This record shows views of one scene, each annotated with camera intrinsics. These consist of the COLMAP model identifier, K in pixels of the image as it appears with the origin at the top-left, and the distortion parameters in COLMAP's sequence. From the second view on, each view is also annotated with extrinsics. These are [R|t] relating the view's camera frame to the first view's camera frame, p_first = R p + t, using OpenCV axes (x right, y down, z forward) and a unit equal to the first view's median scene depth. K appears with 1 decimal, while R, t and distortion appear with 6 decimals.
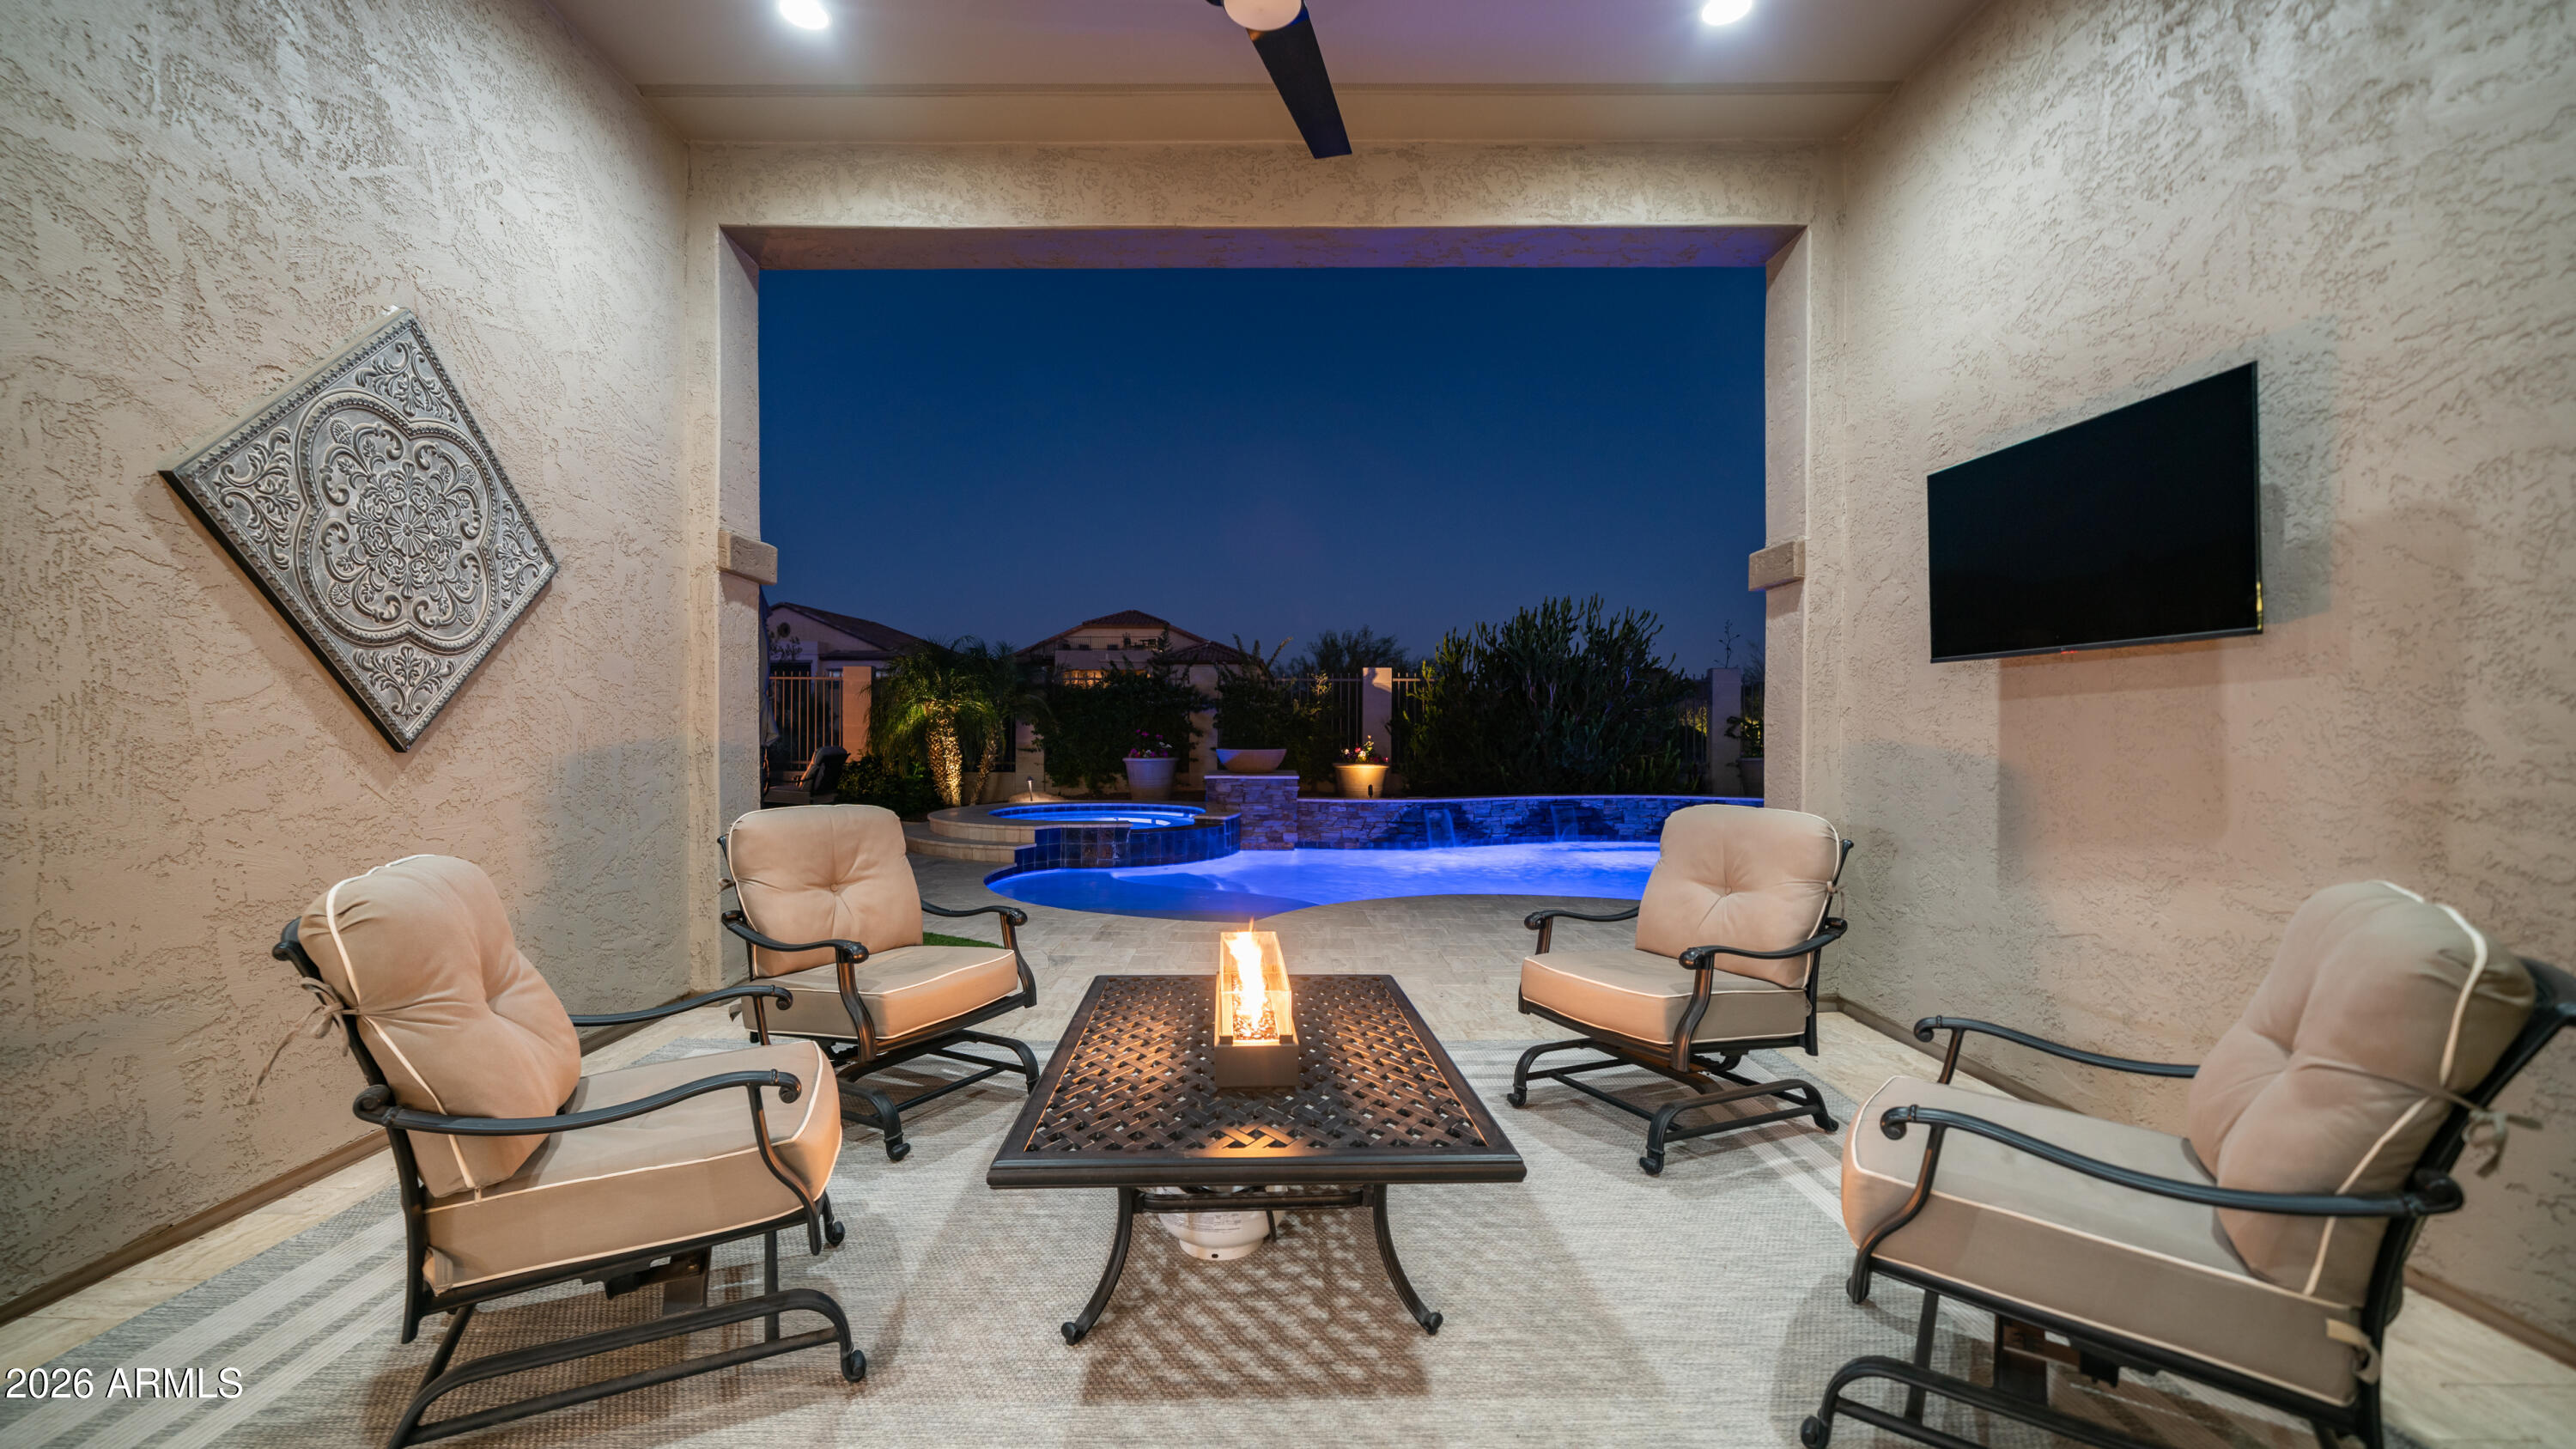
lens RADIAL K [[1061.0, 0, 1288.8], [0, 1061.0, 741.6], [0, 0, 1]] dist [-0.000944, 0.000011]
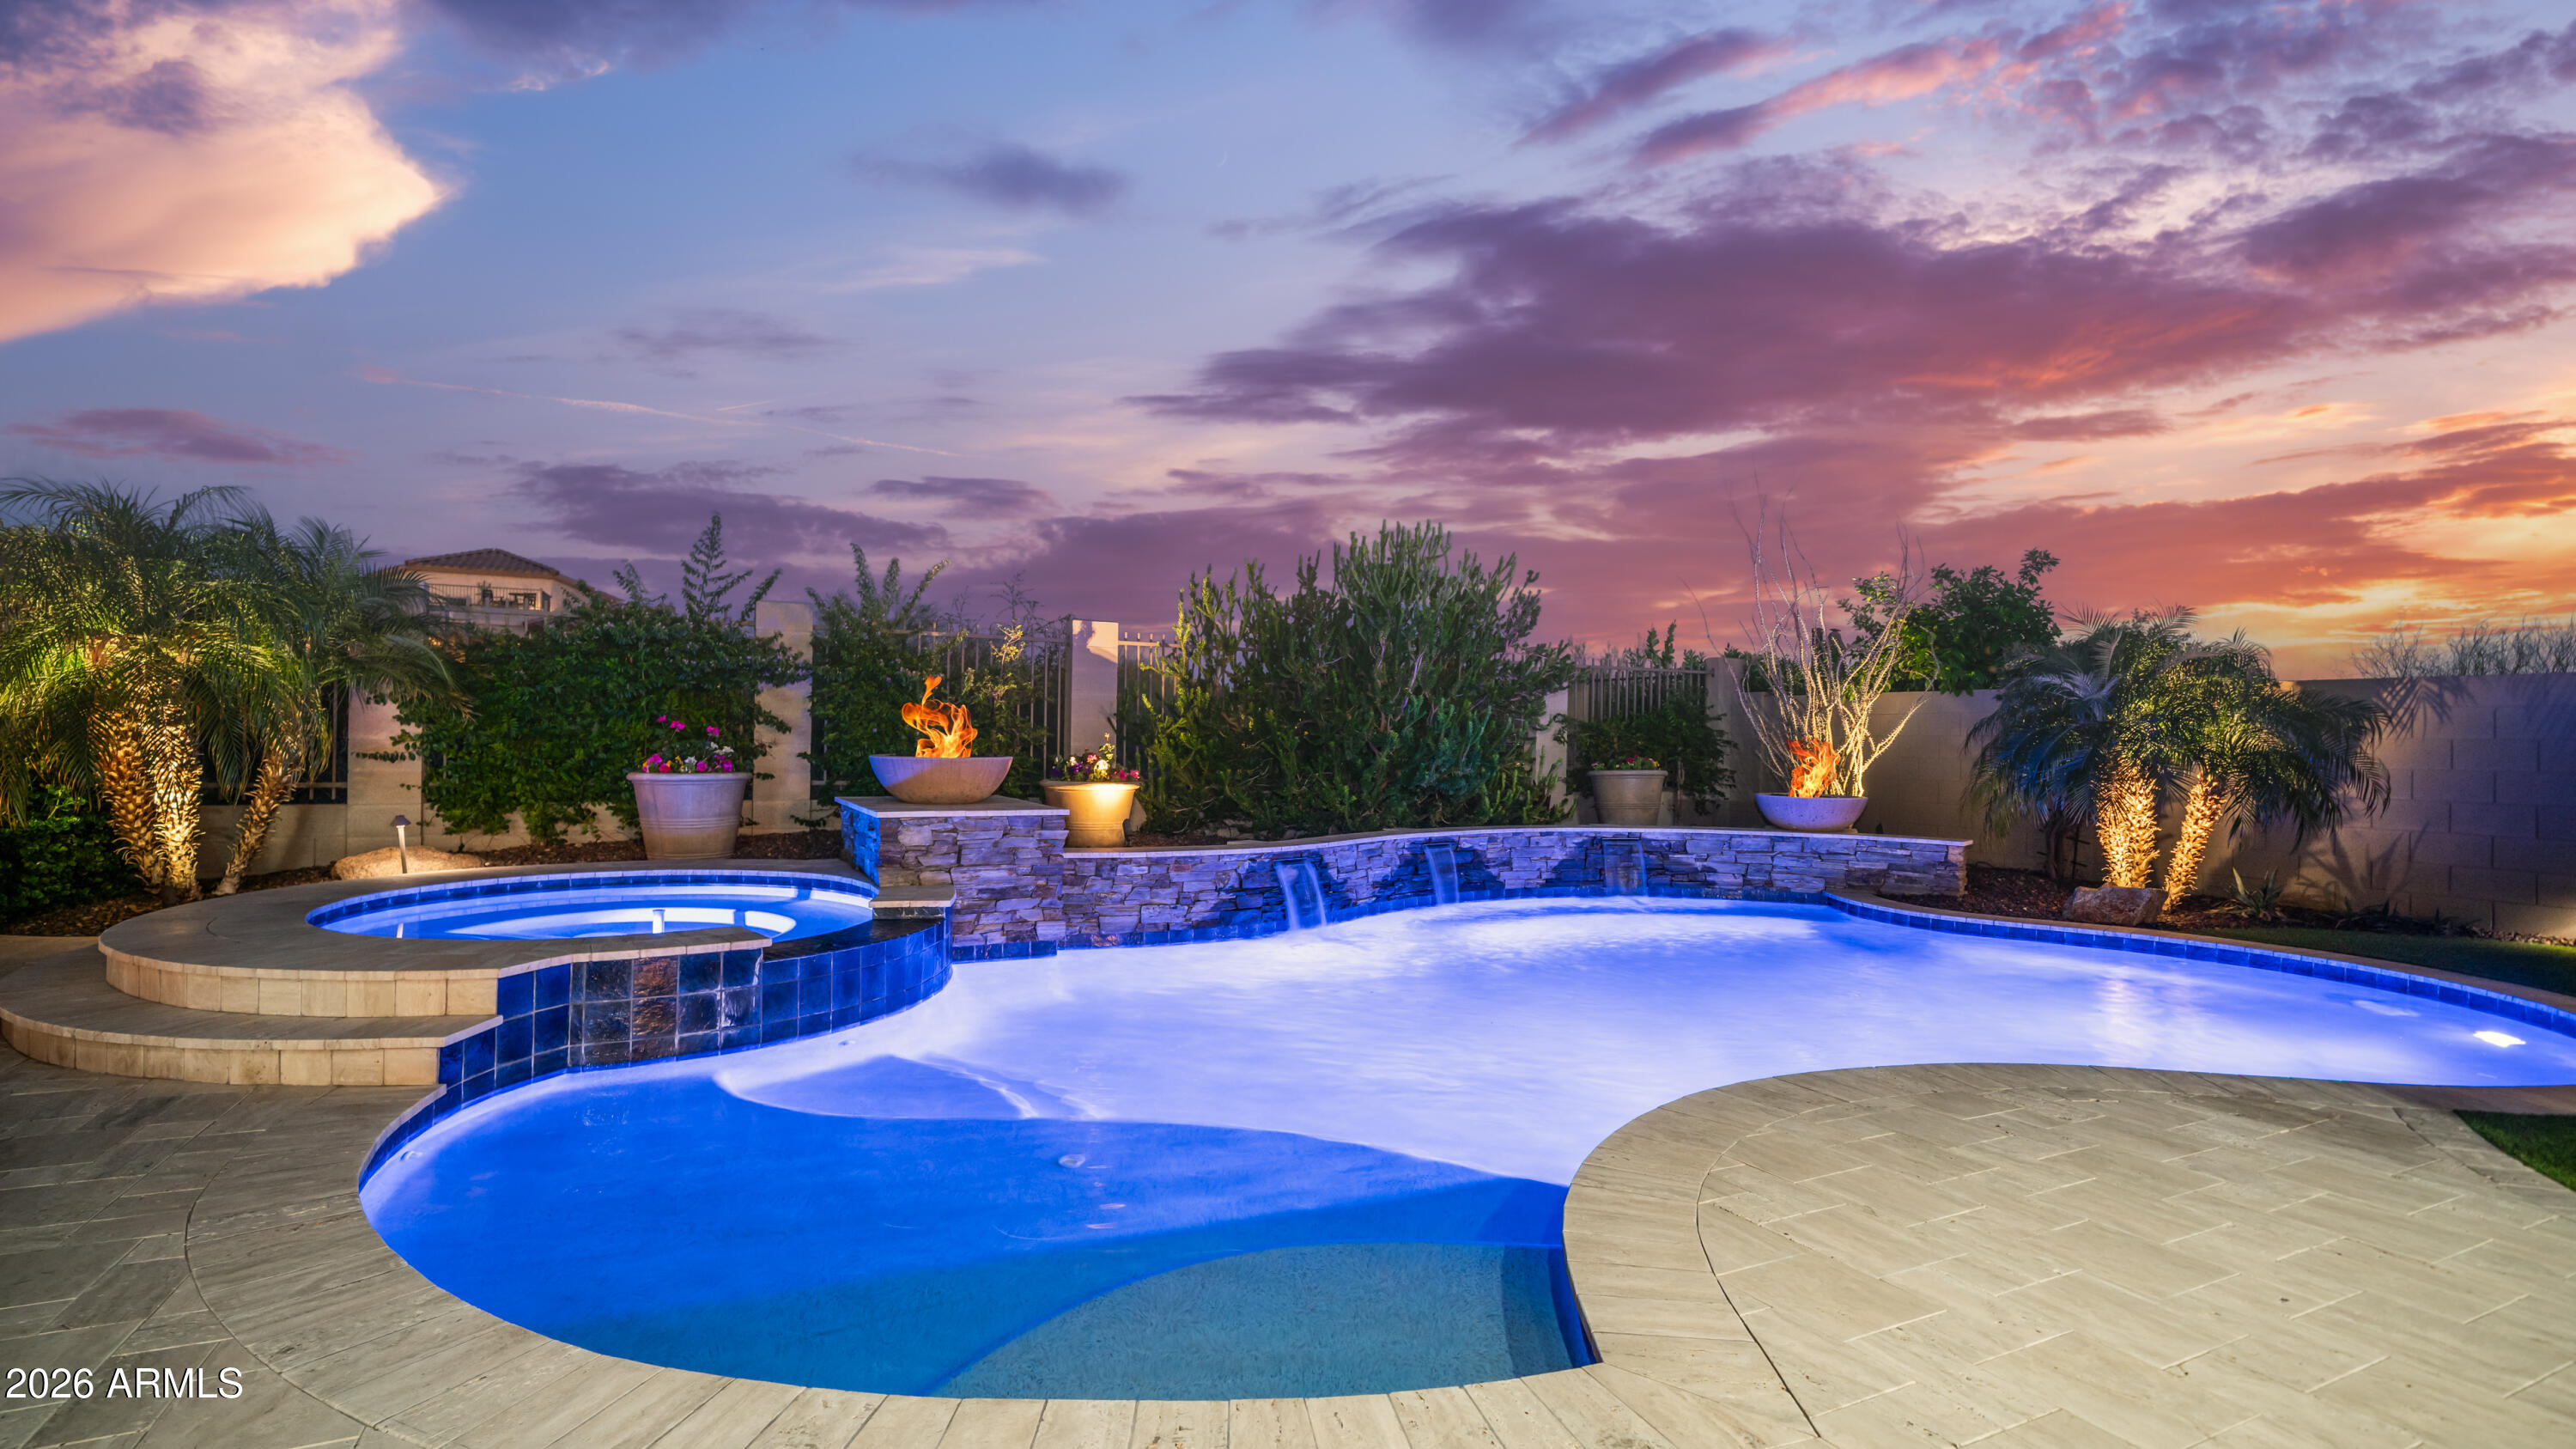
lens RADIAL K [[1199.8, 0, 1270.4], [0, 1199.8, 743.7], [0, 0, 1]] dist [0.007234, -0.000441]
pose [[0.900850, 0.006800, 0.434077, -0.136622], [-0.005349, 0.999975, -0.004566, 0.002734], [-0.434098, 0.001791, 0.900864, 0.389793]]
